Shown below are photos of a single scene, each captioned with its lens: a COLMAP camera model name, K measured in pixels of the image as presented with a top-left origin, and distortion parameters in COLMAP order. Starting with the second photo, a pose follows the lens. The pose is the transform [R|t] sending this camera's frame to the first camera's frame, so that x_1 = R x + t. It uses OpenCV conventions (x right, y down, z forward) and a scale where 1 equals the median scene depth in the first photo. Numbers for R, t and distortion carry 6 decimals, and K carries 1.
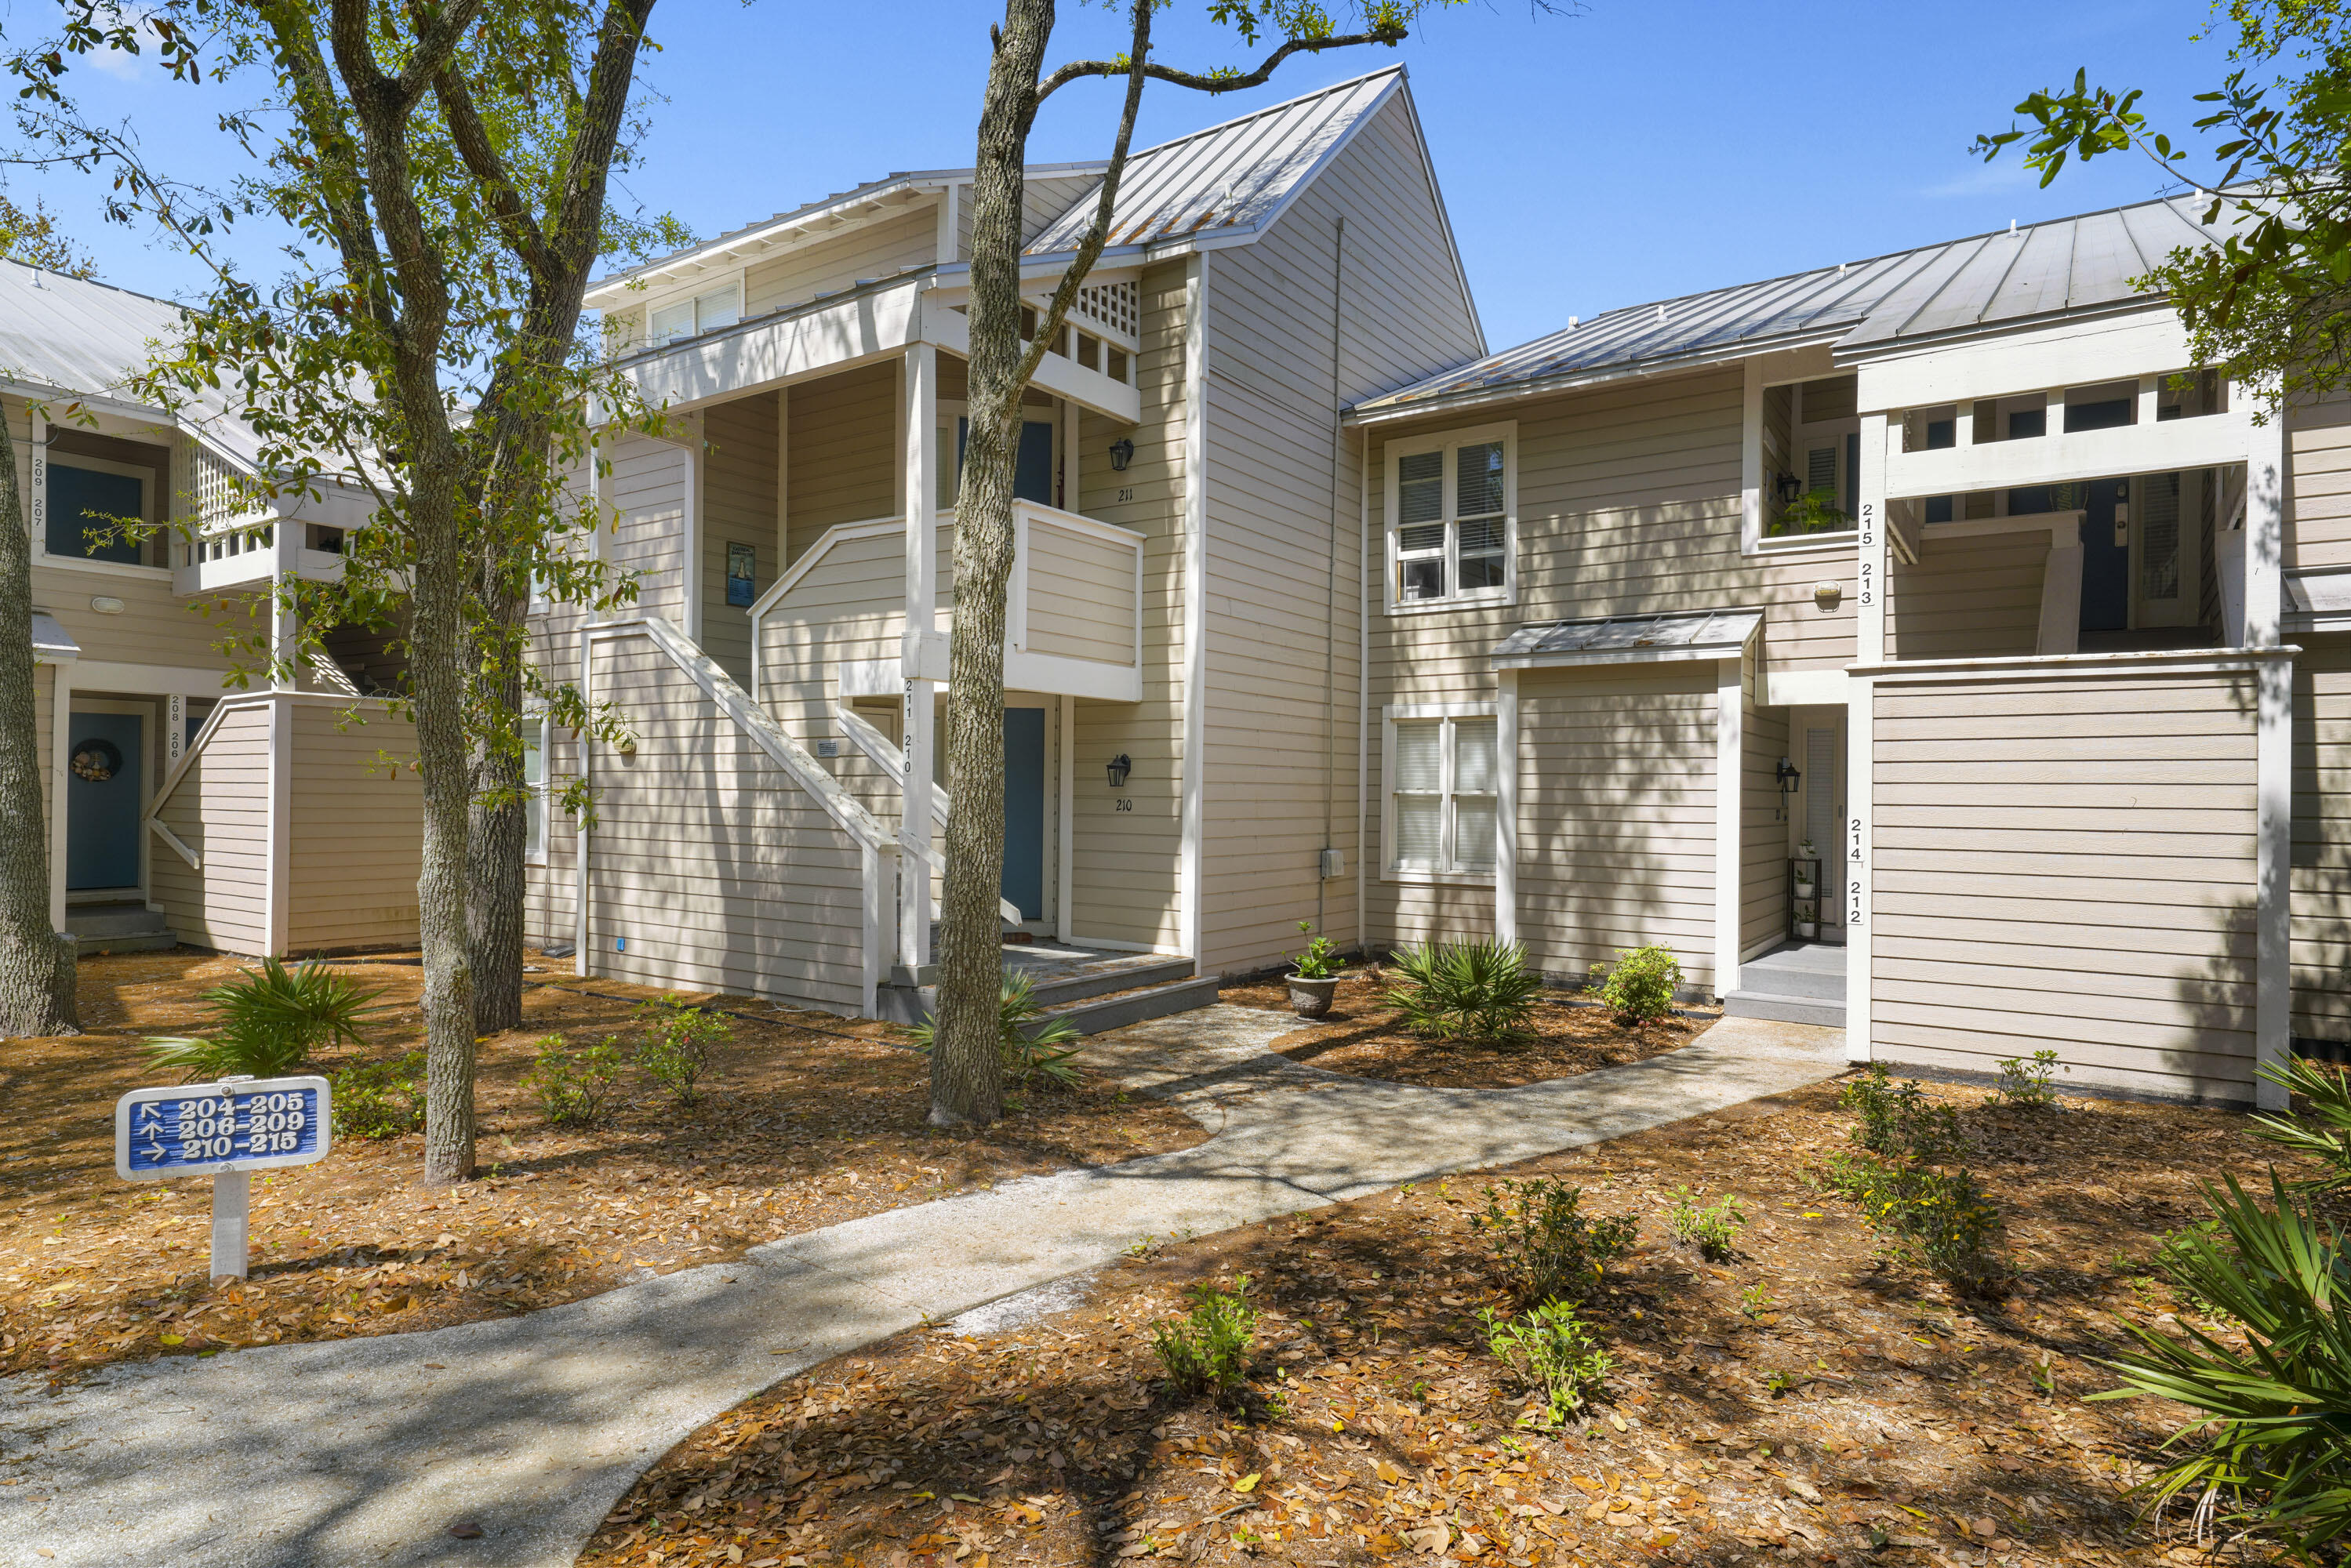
lens RADIAL K [[1305.6, 0, 1175.5], [0, 1305.6, 784.0], [0, 0, 1]] dist [-0.000258, -0.000104]
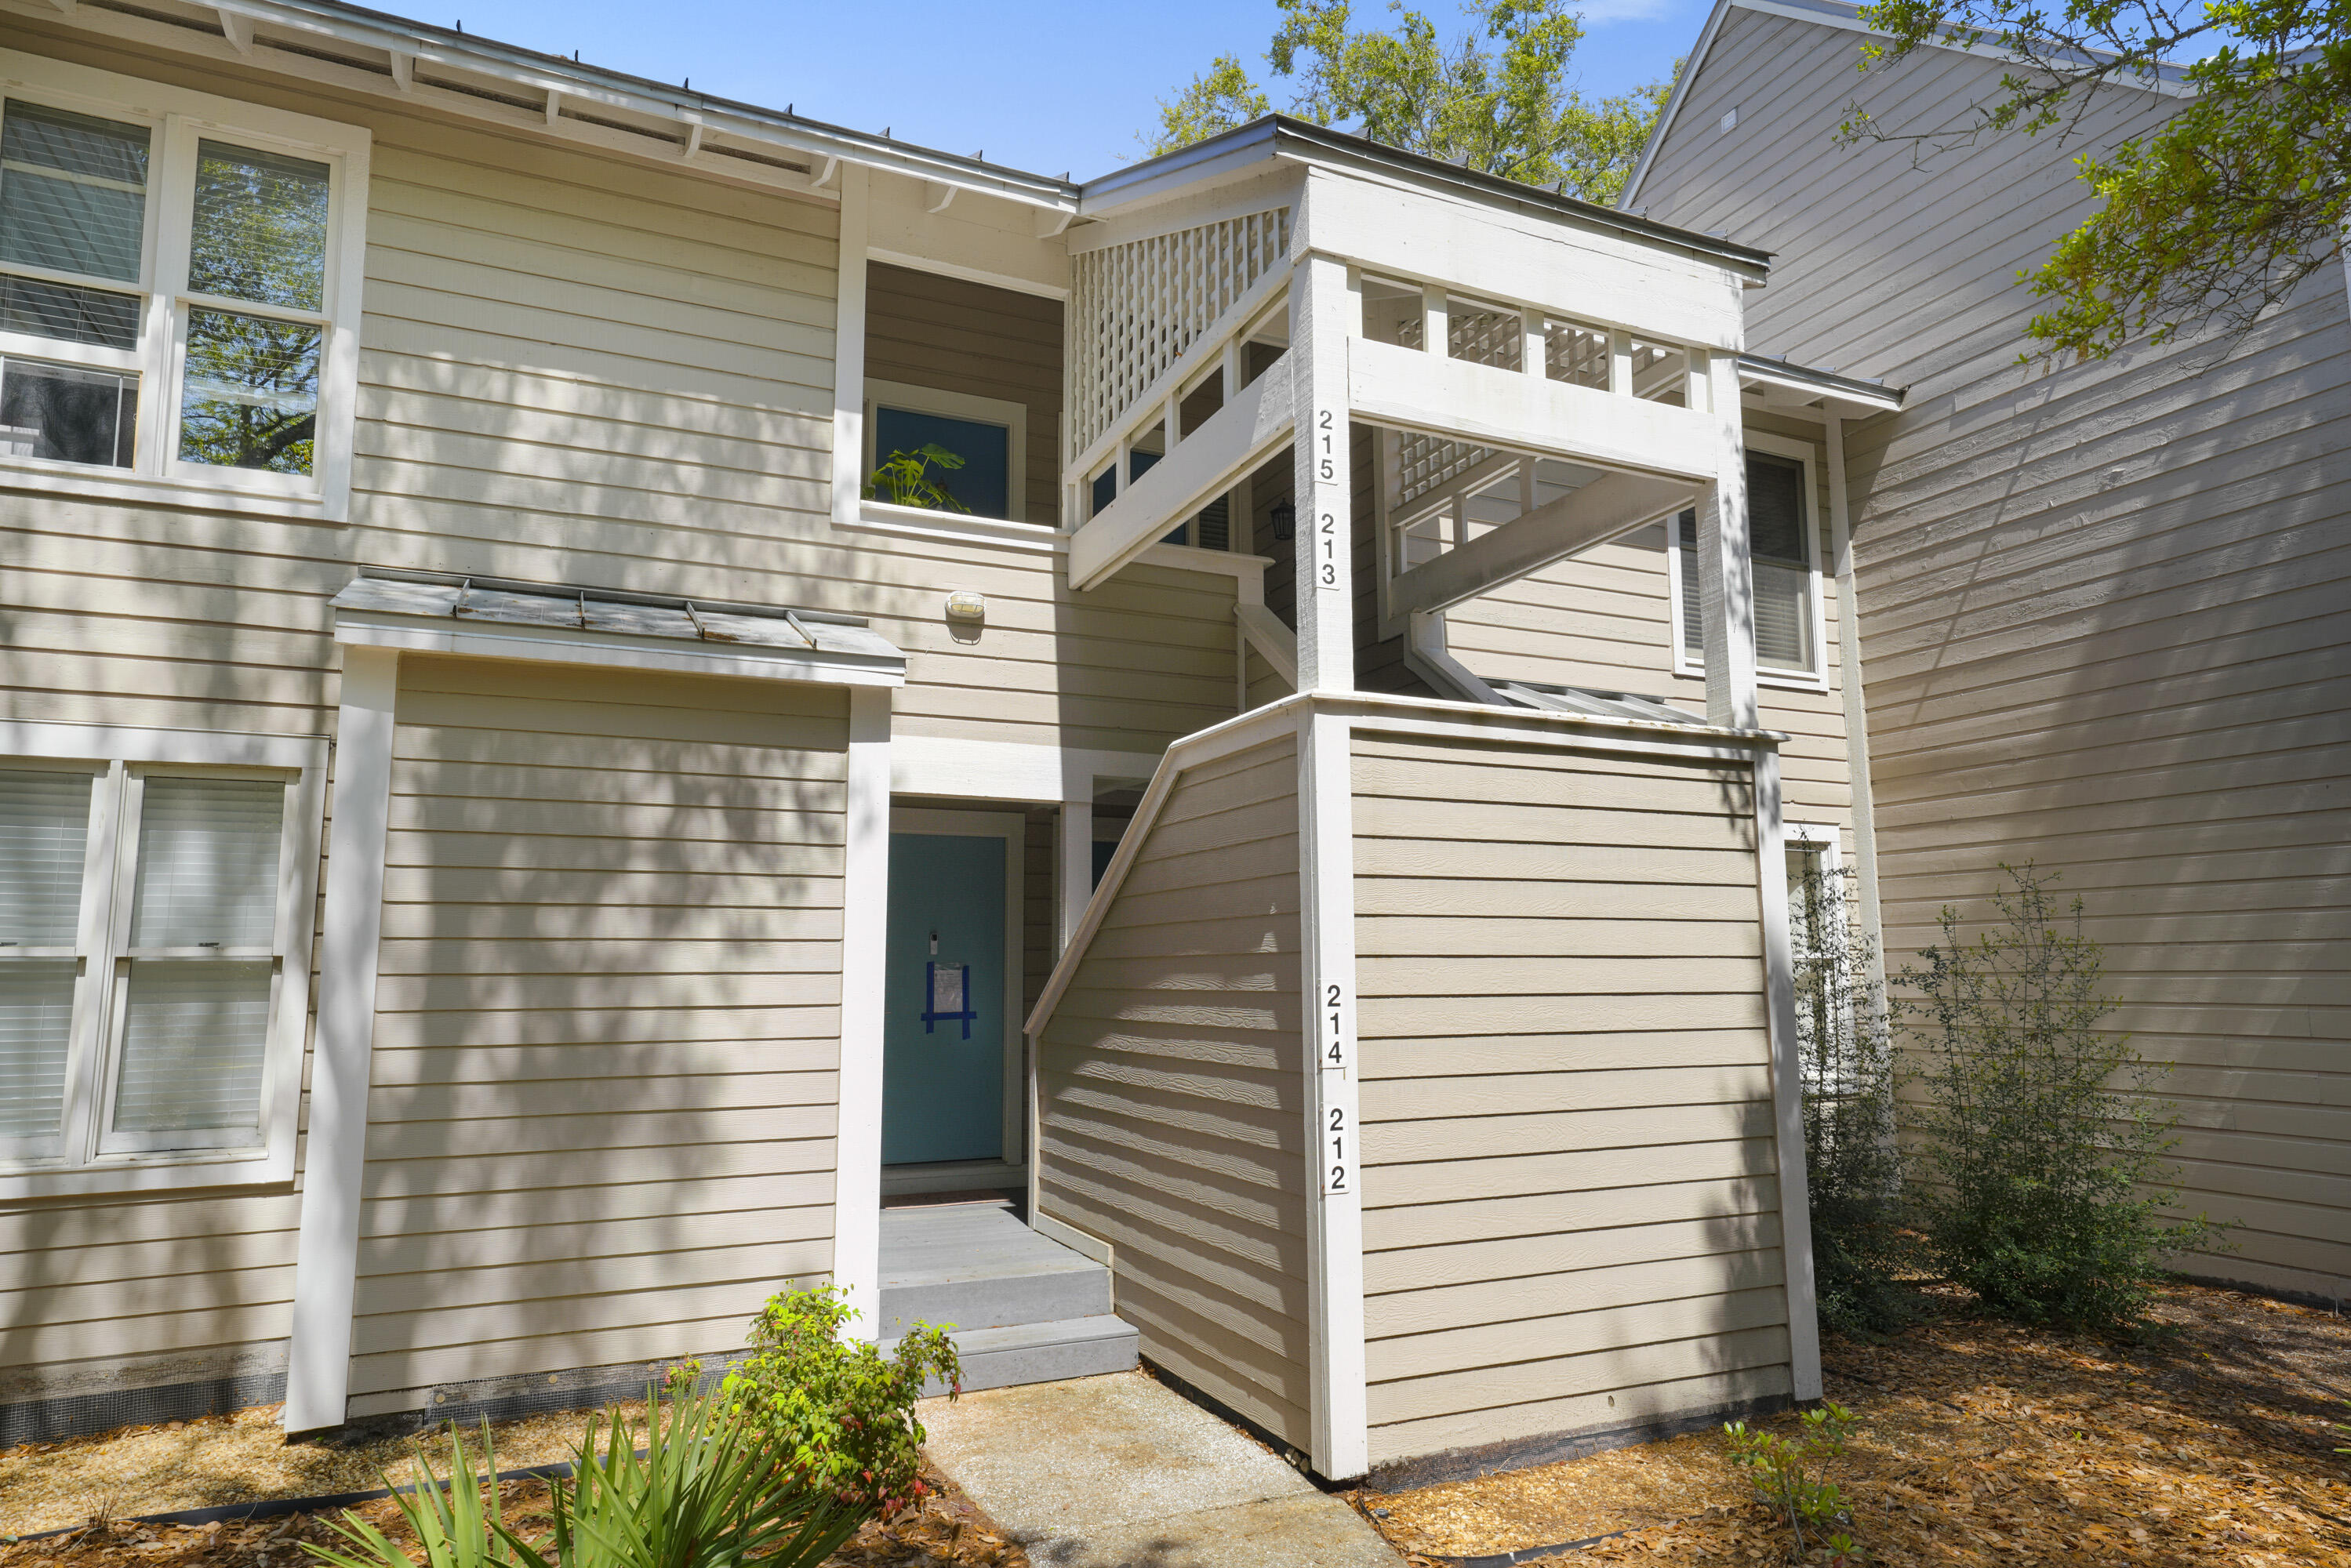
lens RADIAL K [[1469.2, 0, 1175.3], [0, 1469.2, 761.7], [0, 0, 1]] dist [0.007035, 0.004451]
pose [[0.505527, 0.112507, 0.855444, -0.014008], [0.005945, 0.990984, -0.133846, 0.012410], [-0.862790, 0.072749, 0.500301, 0.549267]]
